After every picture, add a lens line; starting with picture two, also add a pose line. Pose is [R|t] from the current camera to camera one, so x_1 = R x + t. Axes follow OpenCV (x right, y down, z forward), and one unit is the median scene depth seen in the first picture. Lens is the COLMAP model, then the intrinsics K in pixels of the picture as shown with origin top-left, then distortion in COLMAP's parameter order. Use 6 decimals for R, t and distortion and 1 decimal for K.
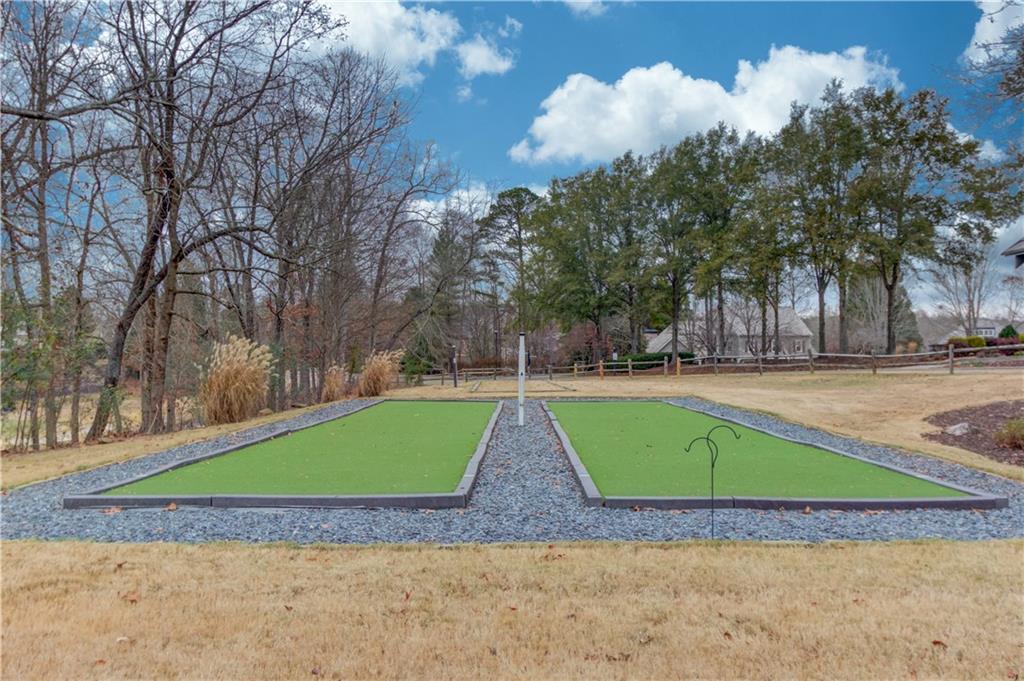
lens RADIAL K [[823.2, 0, 512.0], [0, 823.2, 340.5], [0, 0, 1]] dist [-0.036452, 0.000652]
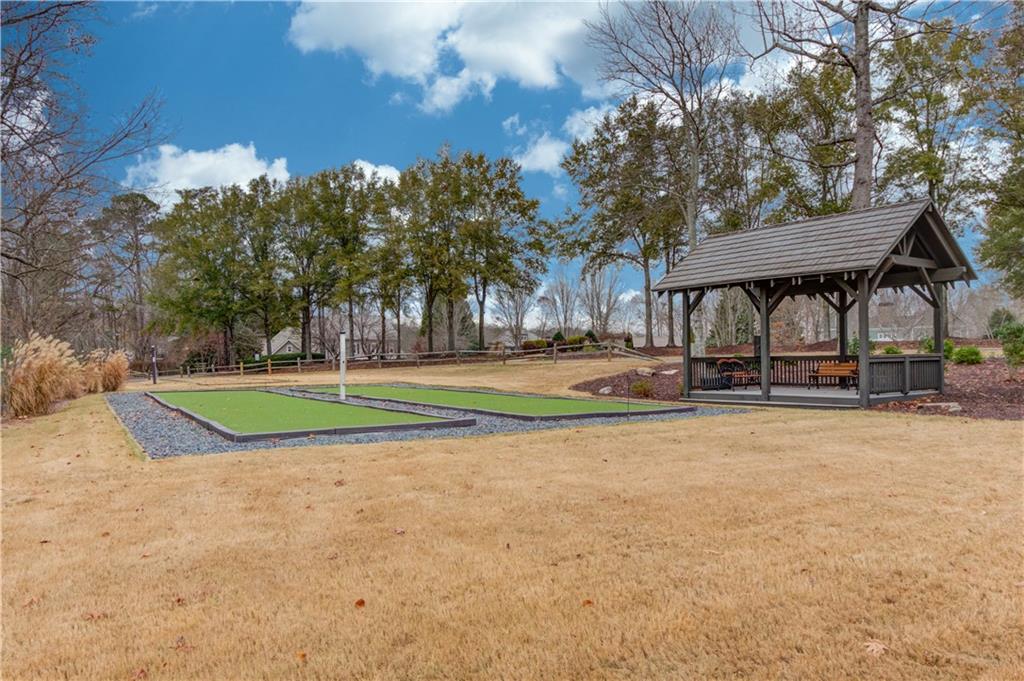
lens RADIAL K [[823.2, 0, 512.0], [0, 823.2, 340.5], [0, 0, 1]] dist [-0.036452, 0.000652]
pose [[0.824727, 0.003958, 0.565518, -0.229638], [0.002019, 0.999949, -0.009942, 0.008750], [-0.565528, 0.009341, 0.824676, -0.120287]]
